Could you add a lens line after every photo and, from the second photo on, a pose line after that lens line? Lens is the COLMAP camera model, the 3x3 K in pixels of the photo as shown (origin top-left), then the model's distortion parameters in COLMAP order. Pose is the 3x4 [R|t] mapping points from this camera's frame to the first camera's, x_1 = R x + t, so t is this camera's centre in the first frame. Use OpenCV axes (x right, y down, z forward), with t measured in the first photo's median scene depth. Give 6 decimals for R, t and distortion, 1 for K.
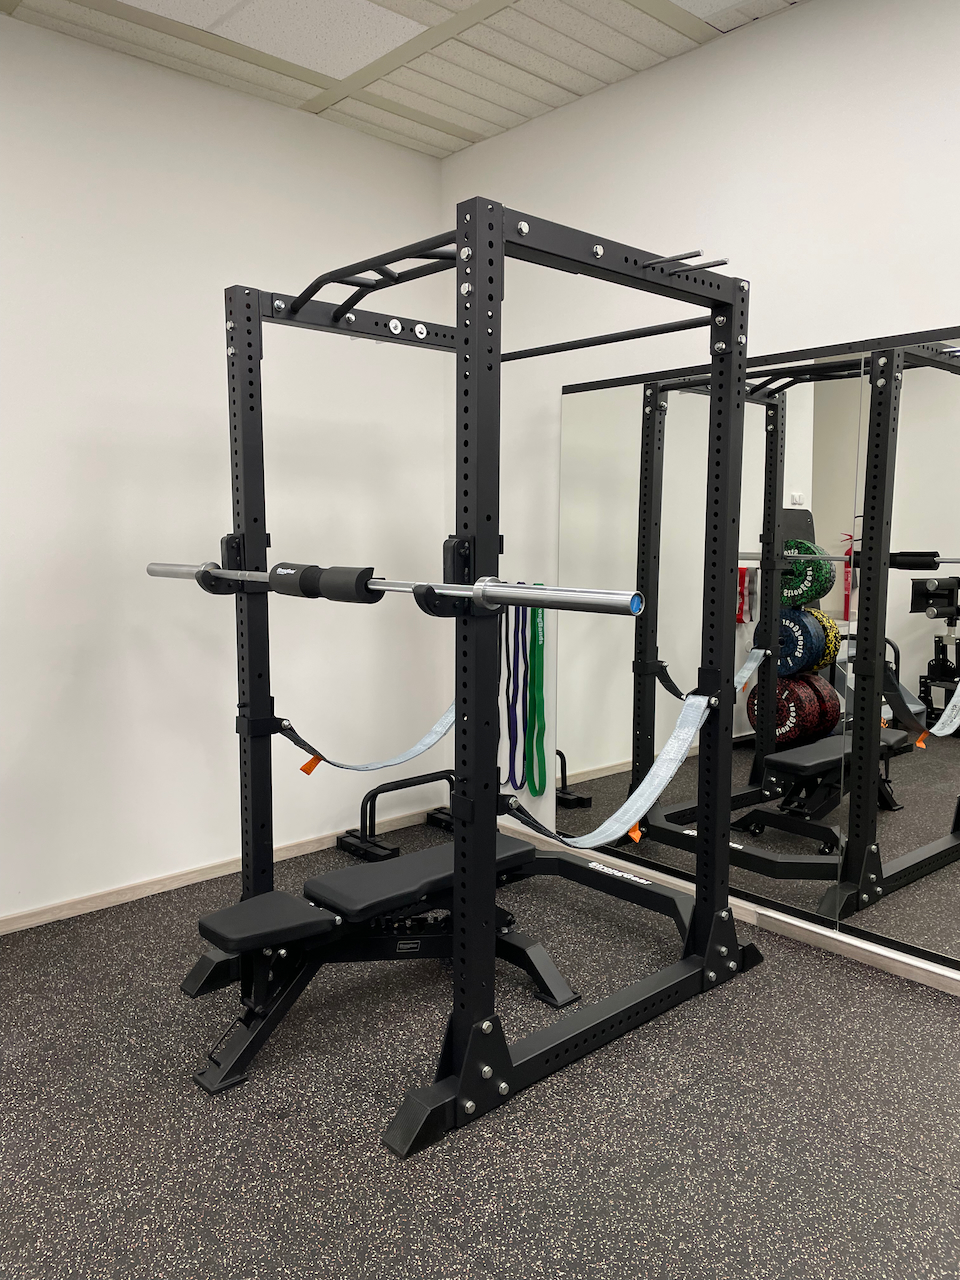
lens RADIAL K [[951.7, 0, 480.0], [0, 951.7, 640.0], [0, 0, 1]] dist [0.117633, -0.137368]
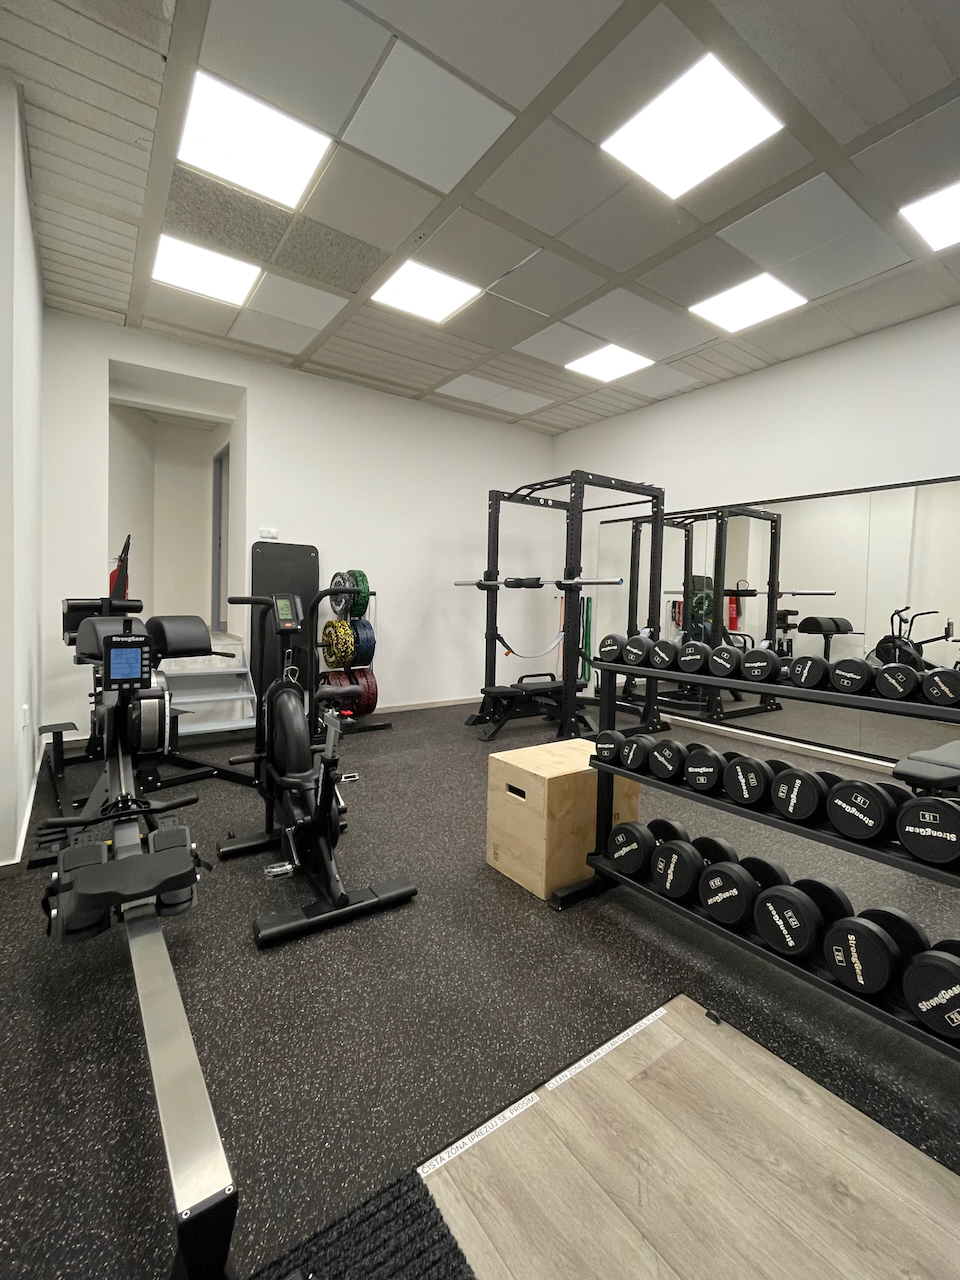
lens RADIAL K [[579.3, 0, 480.0], [0, 579.3, 640.0], [0, 0, 1]] dist [-0.002488, -0.000102]
pose [[0.993520, 0.025617, -0.110737, -0.074734], [-0.031384, 0.998223, -0.050649, 0.195037], [0.109243, 0.053796, 0.992558, -0.767959]]
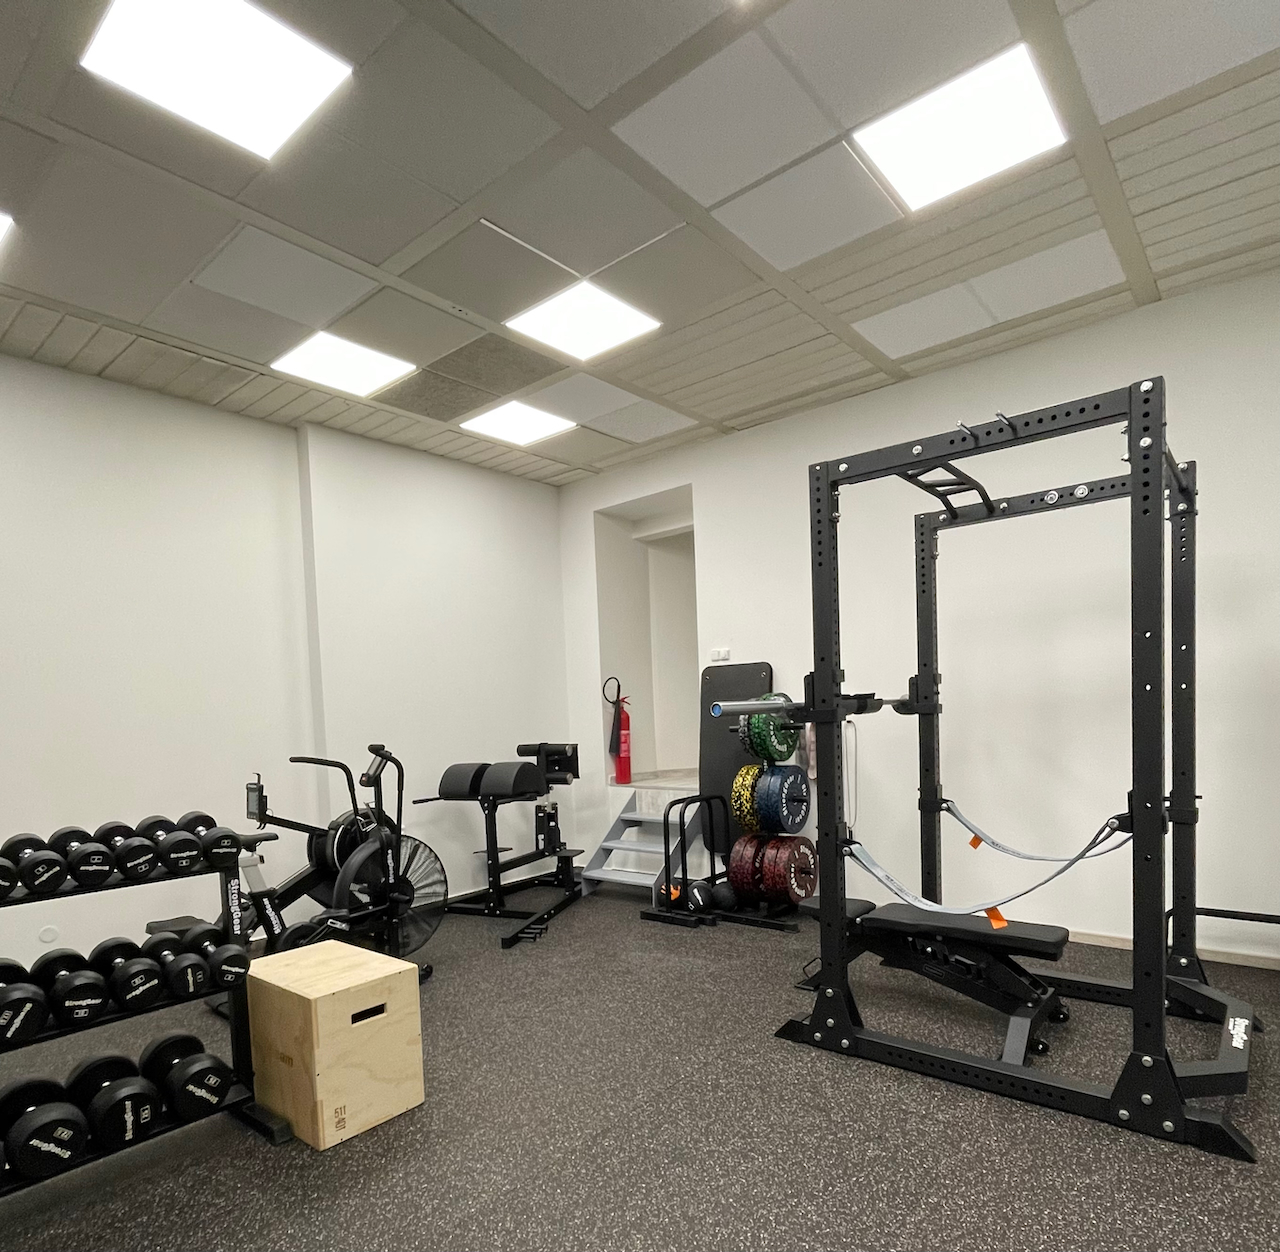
lens RADIAL K [[796.0, 0, 641.6], [0, 796.0, 757.0], [0, 0, 1]] dist [0.019967, 0.001397]
pose [[0.133881, 0.049761, -0.989747, 0.937541], [-0.069778, 0.996733, 0.040673, -0.002415], [0.988538, 0.063618, 0.136916, 0.398042]]
